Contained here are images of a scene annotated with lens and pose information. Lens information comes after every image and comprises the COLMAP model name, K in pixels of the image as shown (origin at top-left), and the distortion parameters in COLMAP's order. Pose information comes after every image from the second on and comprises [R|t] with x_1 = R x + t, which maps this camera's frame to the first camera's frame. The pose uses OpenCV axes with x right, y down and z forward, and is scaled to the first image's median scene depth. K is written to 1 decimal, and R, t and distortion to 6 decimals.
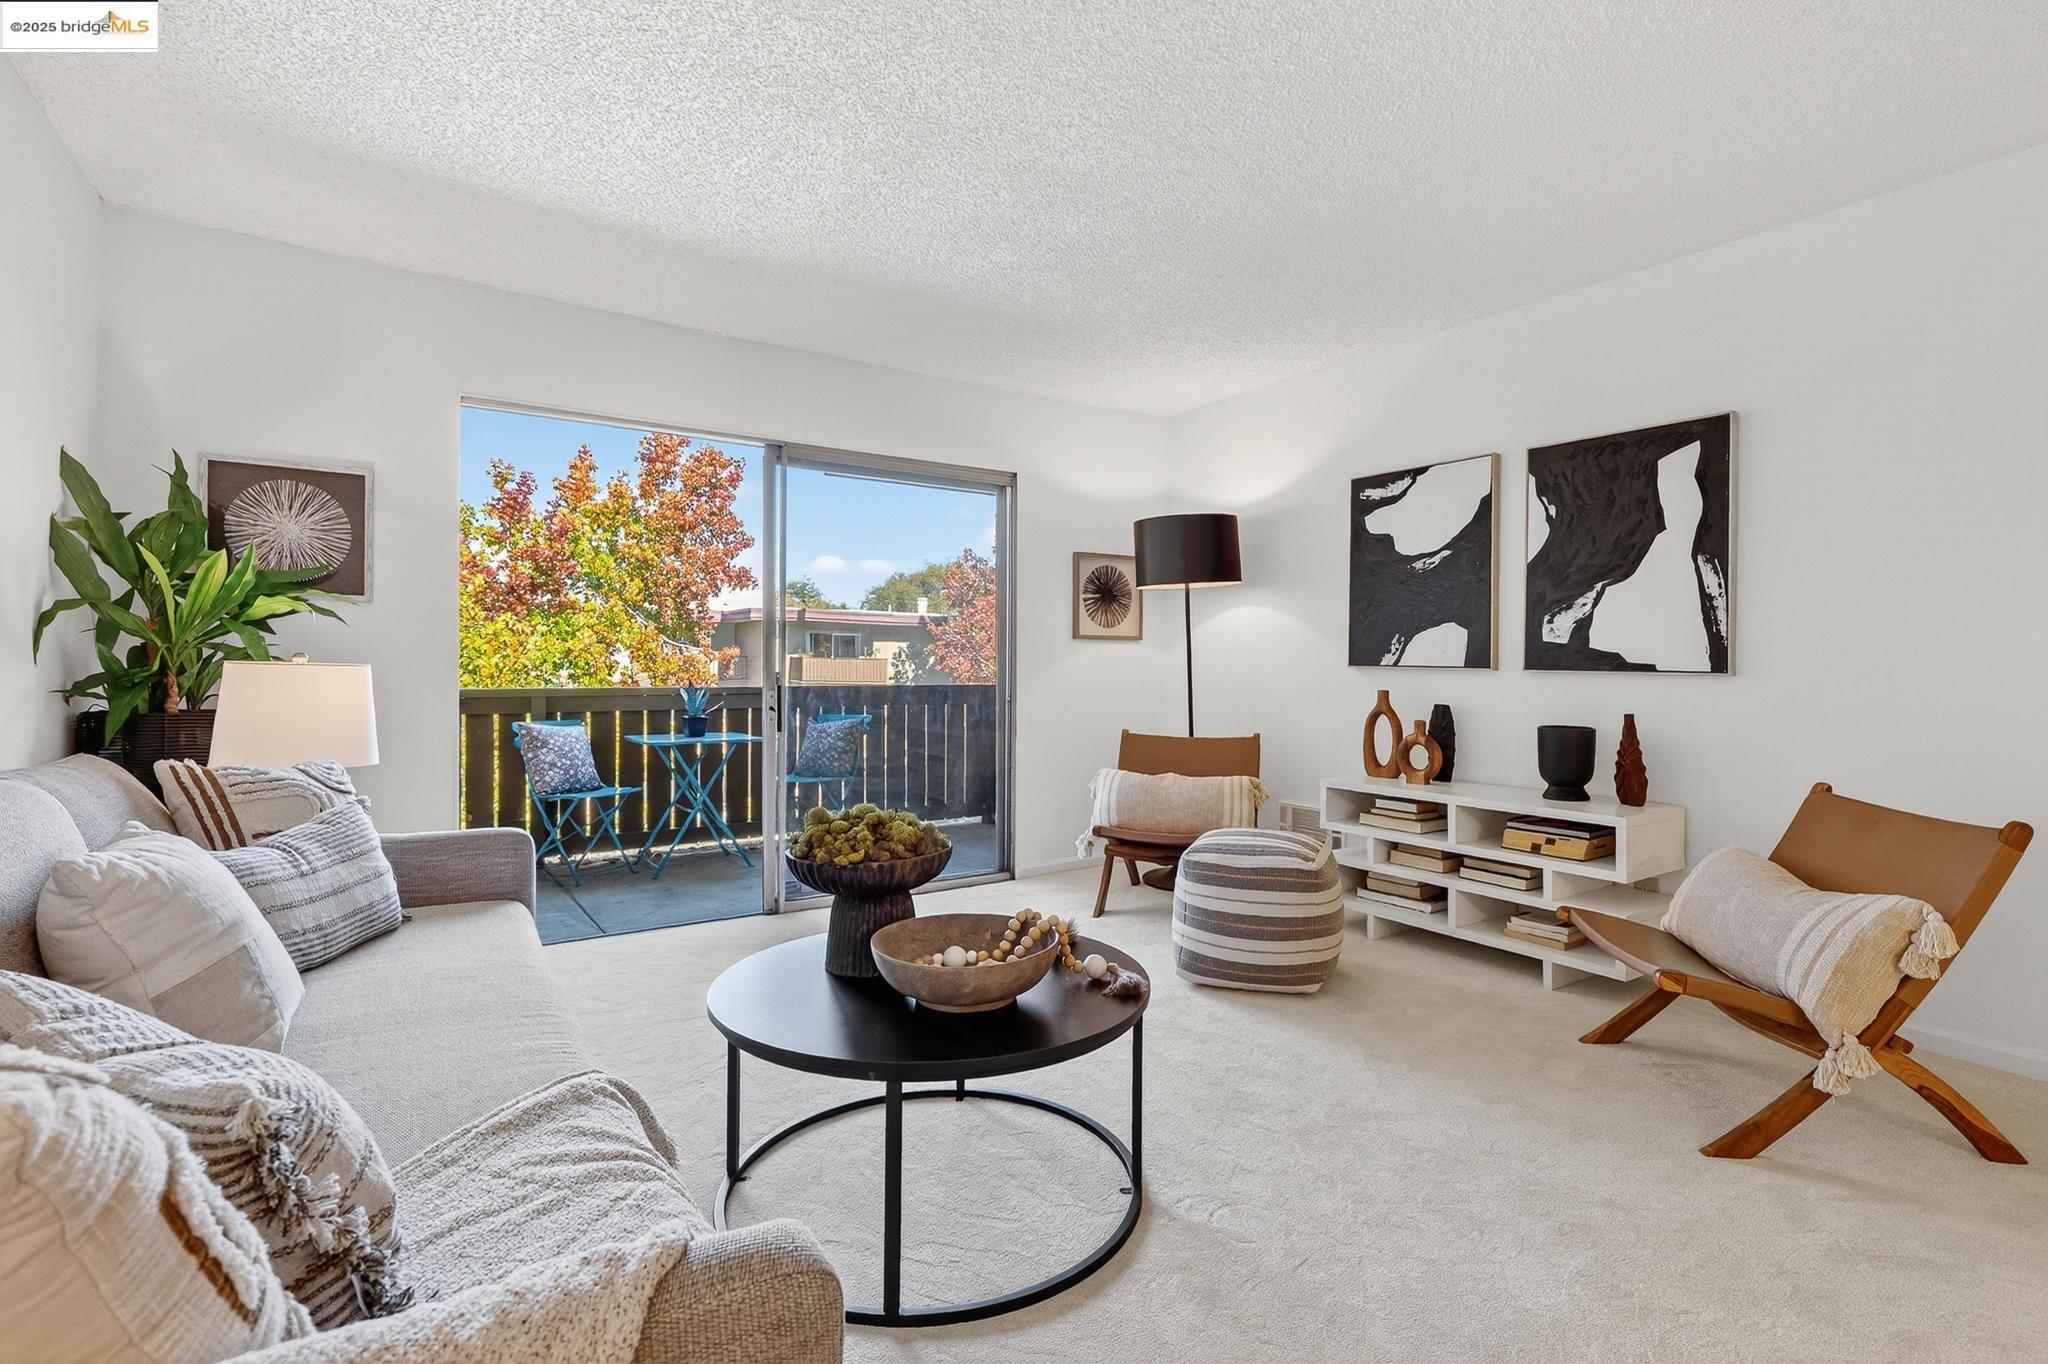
lens RADIAL K [[959.2, 0, 1024.0], [0, 959.2, 682.0], [0, 0, 1]] dist [-0.003986, -0.000265]
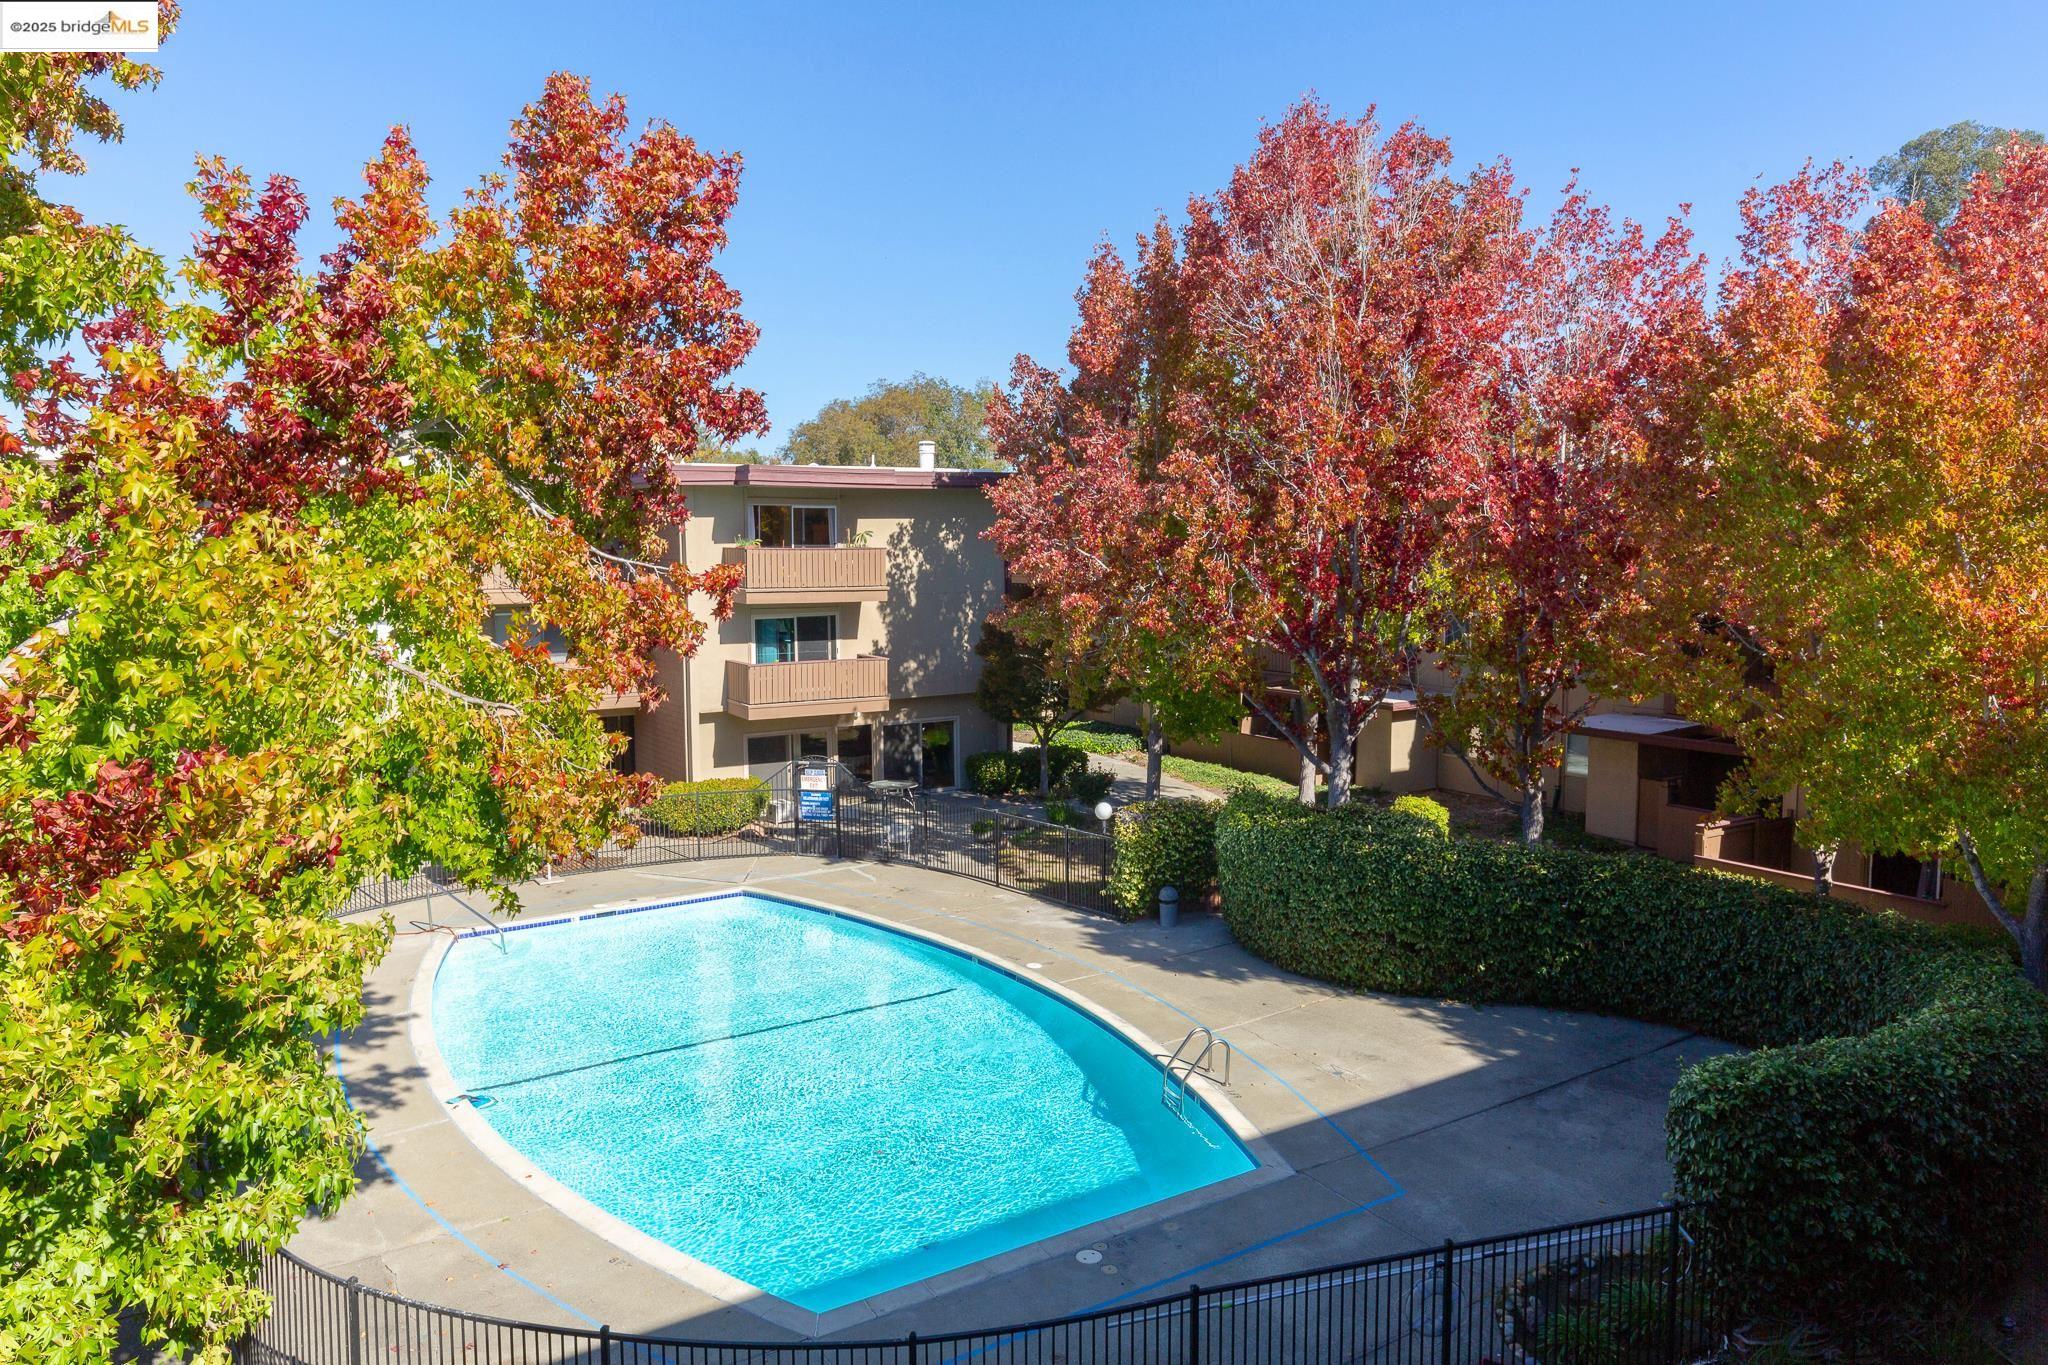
lens RADIAL K [[1465.2, 0, 1024.0], [0, 1465.2, 682.5], [0, 0, 1]] dist [-0.008334, -0.004130]
pose [[0.999877, -0.014535, -0.005855, -0.166773], [0.014954, 0.996742, 0.079261, -0.034816], [0.004683, -0.079339, 0.996837, 0.296592]]
